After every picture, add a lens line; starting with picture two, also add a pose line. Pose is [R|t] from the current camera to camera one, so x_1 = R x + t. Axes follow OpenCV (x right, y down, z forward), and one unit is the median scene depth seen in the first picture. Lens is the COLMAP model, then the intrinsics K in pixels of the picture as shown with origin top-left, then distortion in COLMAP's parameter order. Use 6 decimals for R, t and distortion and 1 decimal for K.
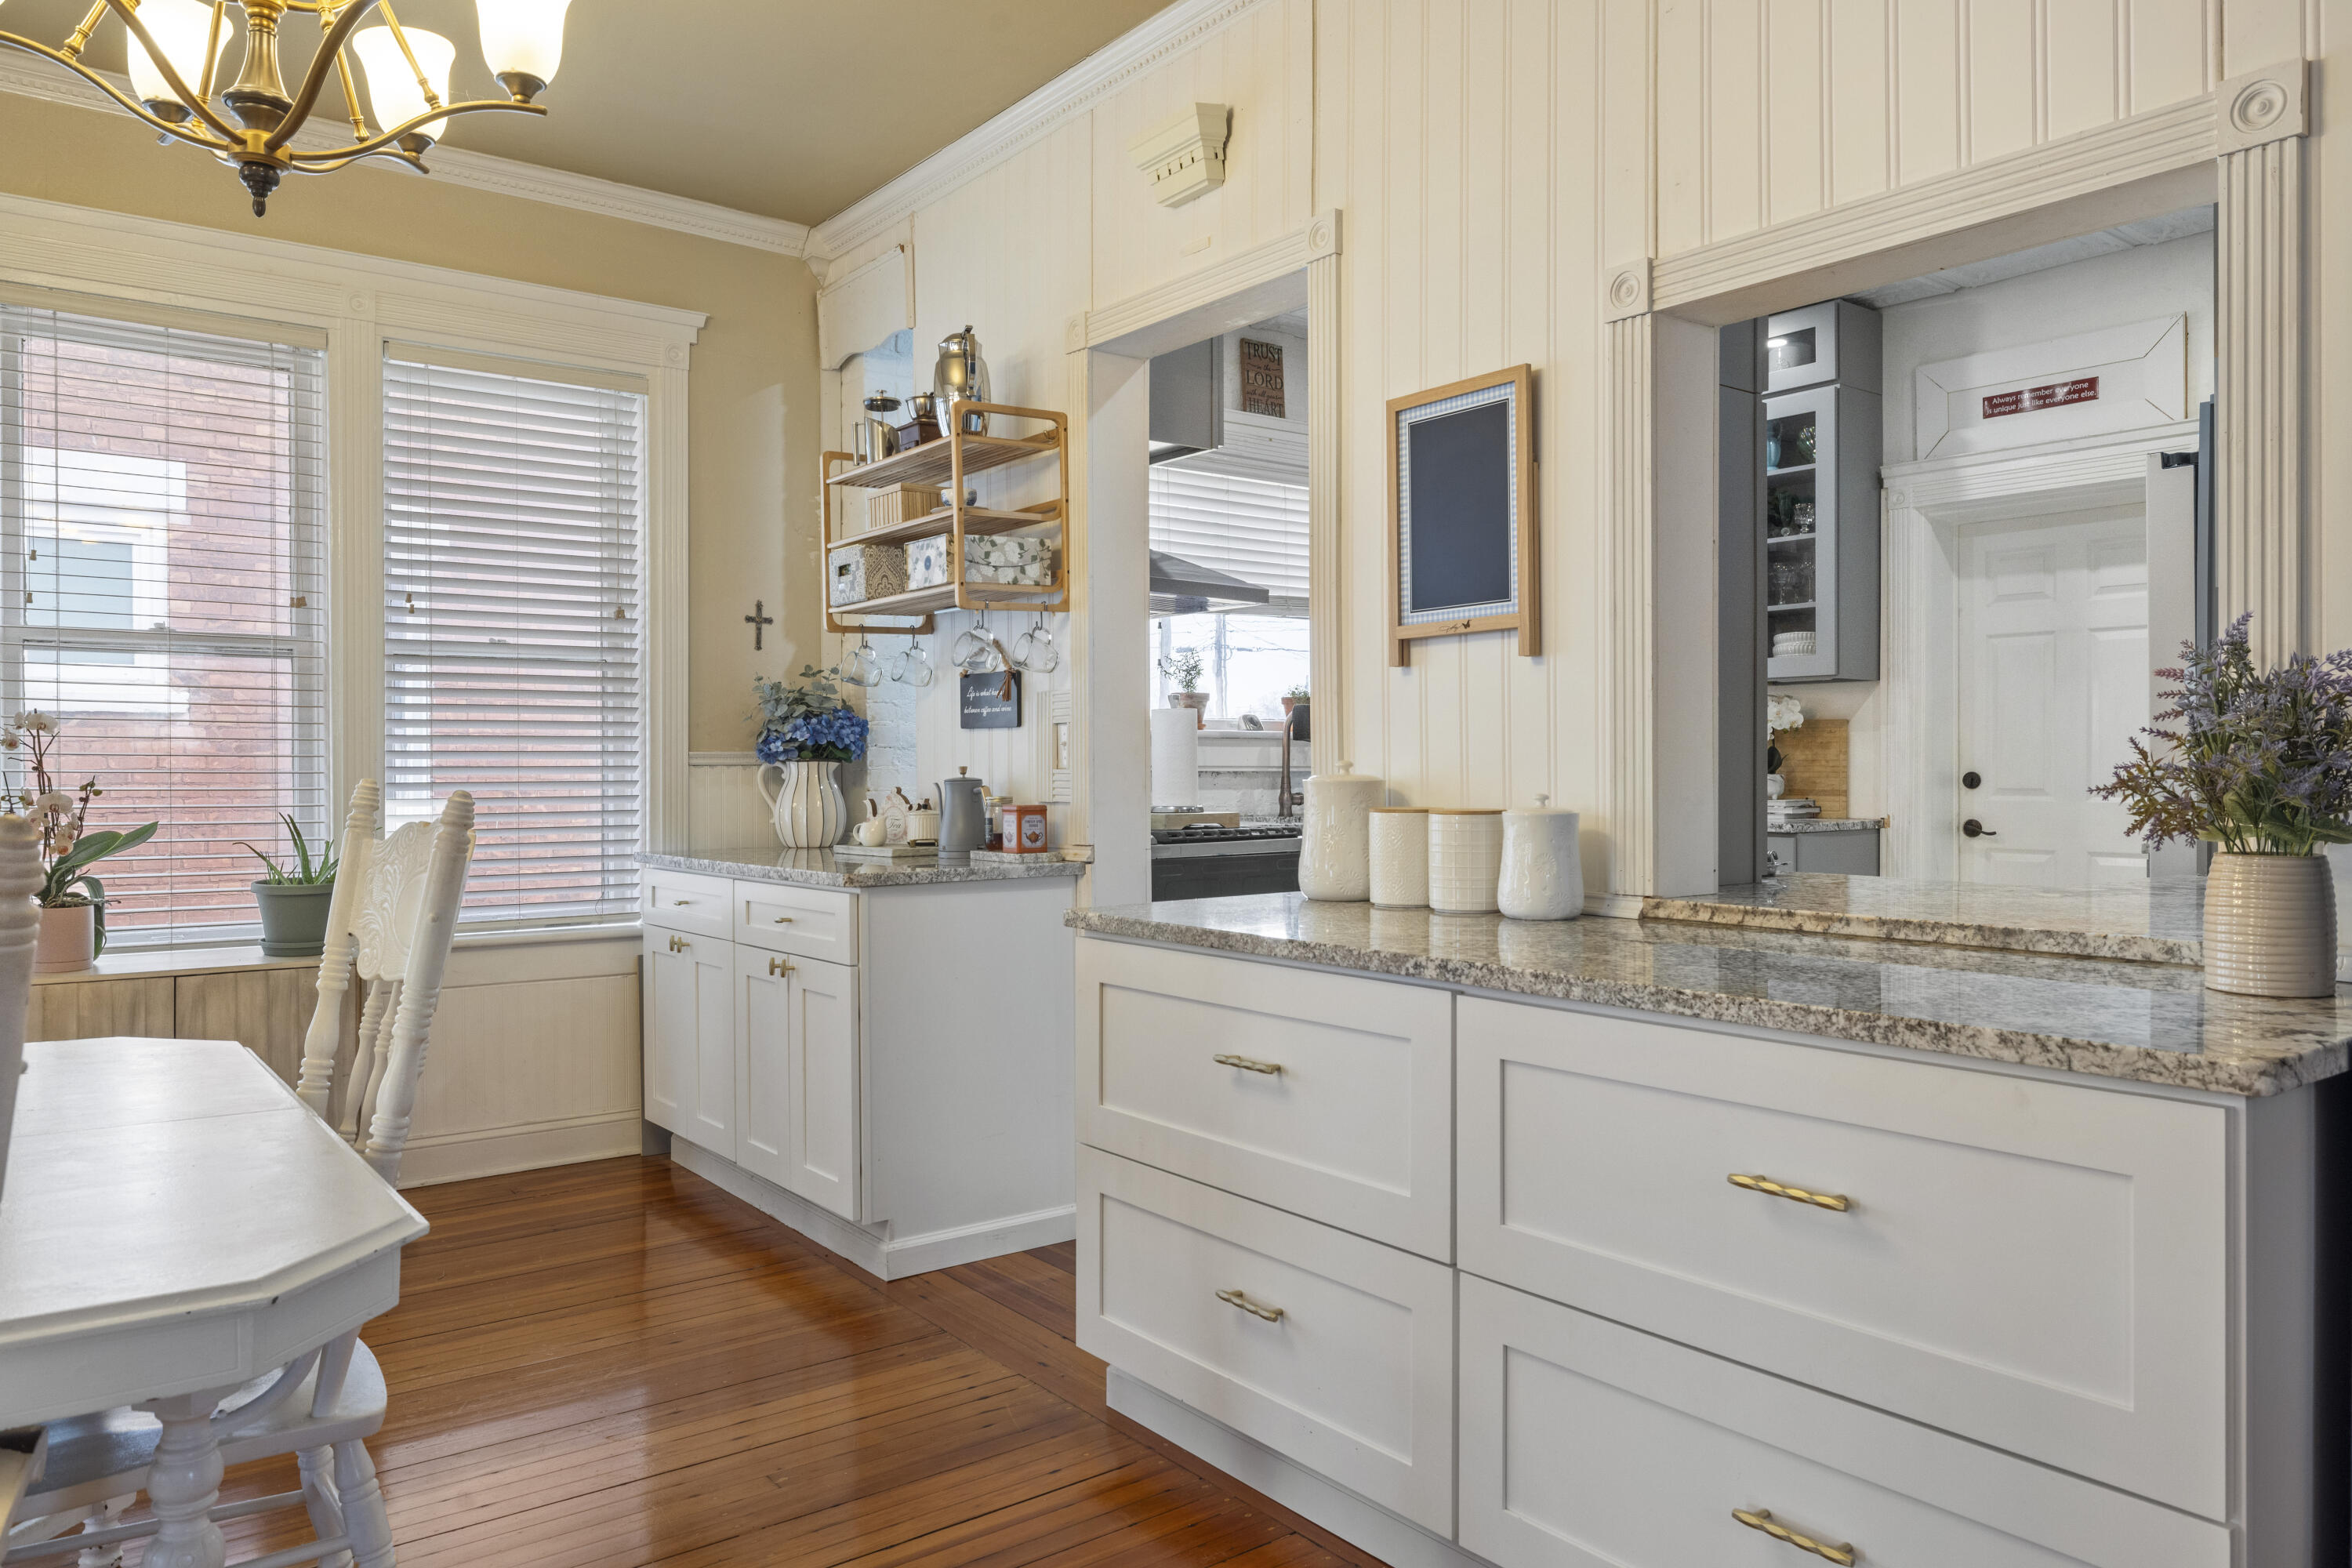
lens RADIAL K [[1581.9, 0, 1172.2], [0, 1581.9, 778.4], [0, 0, 1]] dist [0.004067, 0.000261]
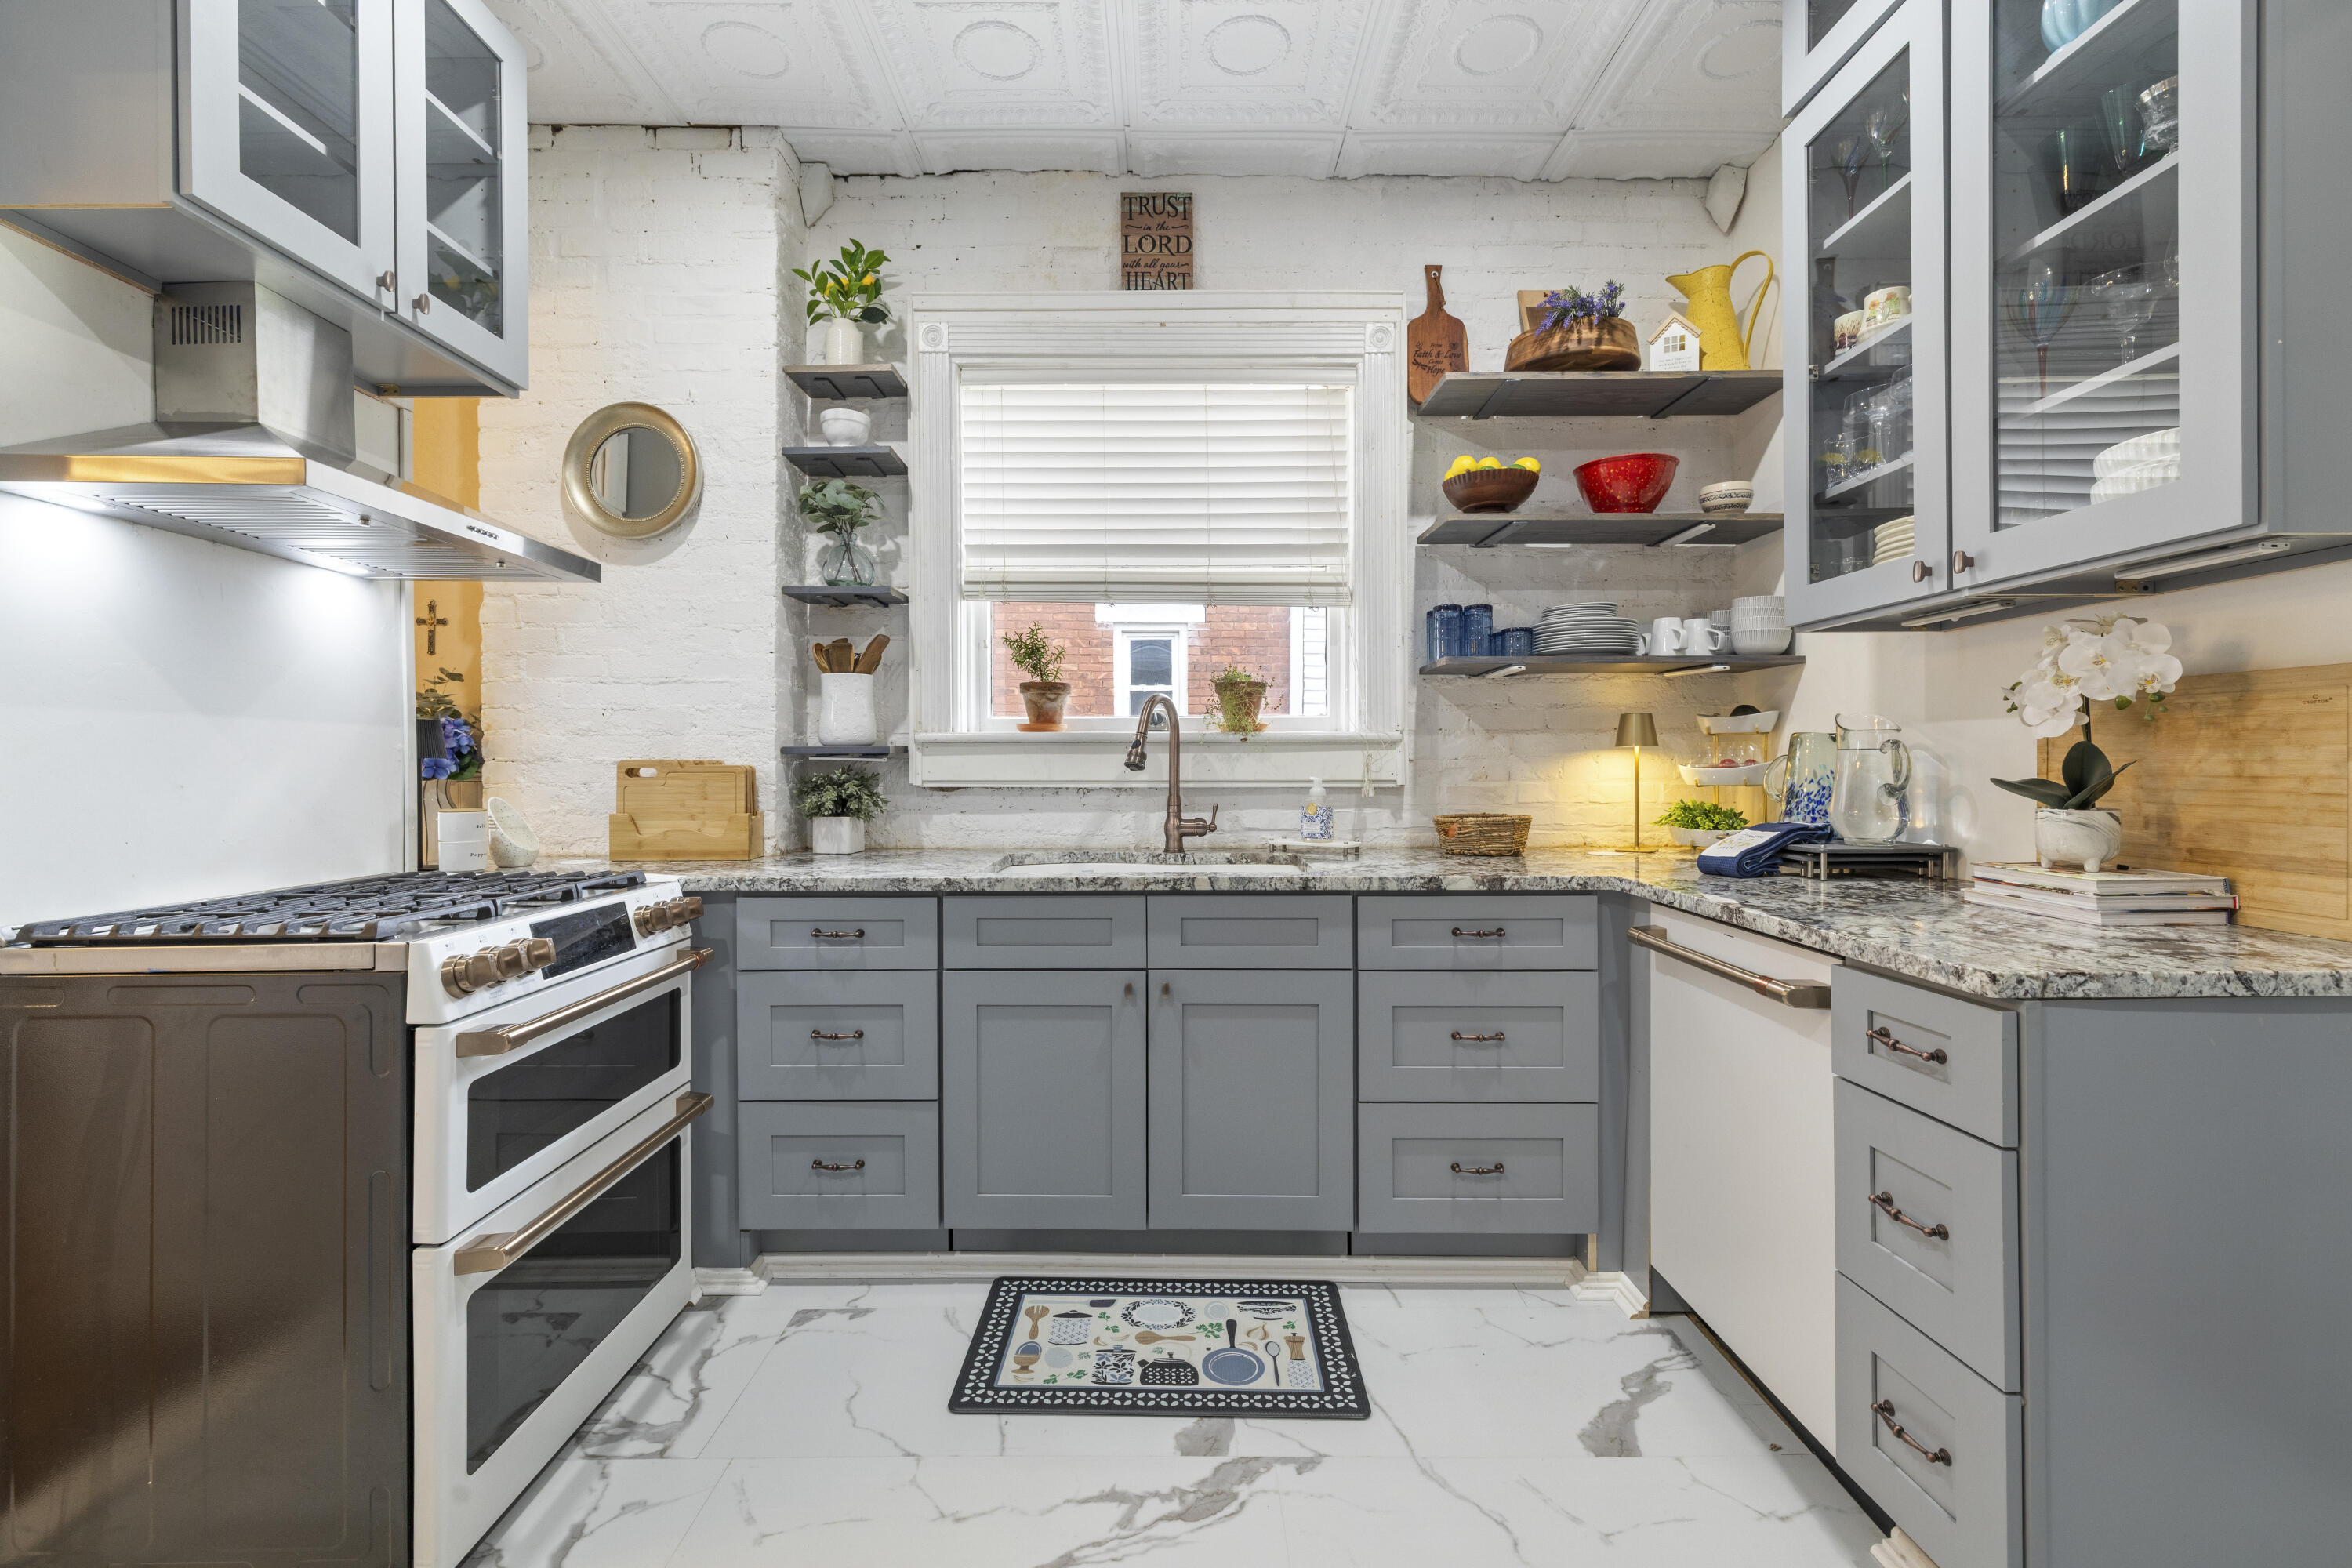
lens RADIAL K [[1001.1, 0, 1171.5], [0, 1001.1, 768.2], [0, 0, 1]] dist [0.005040, -0.001617]
pose [[0.803516, 0.000333, -0.595282, 0.349128], [0.001323, 0.999996, 0.002346, -0.014700], [0.595281, -0.002673, 0.803513, 0.662382]]
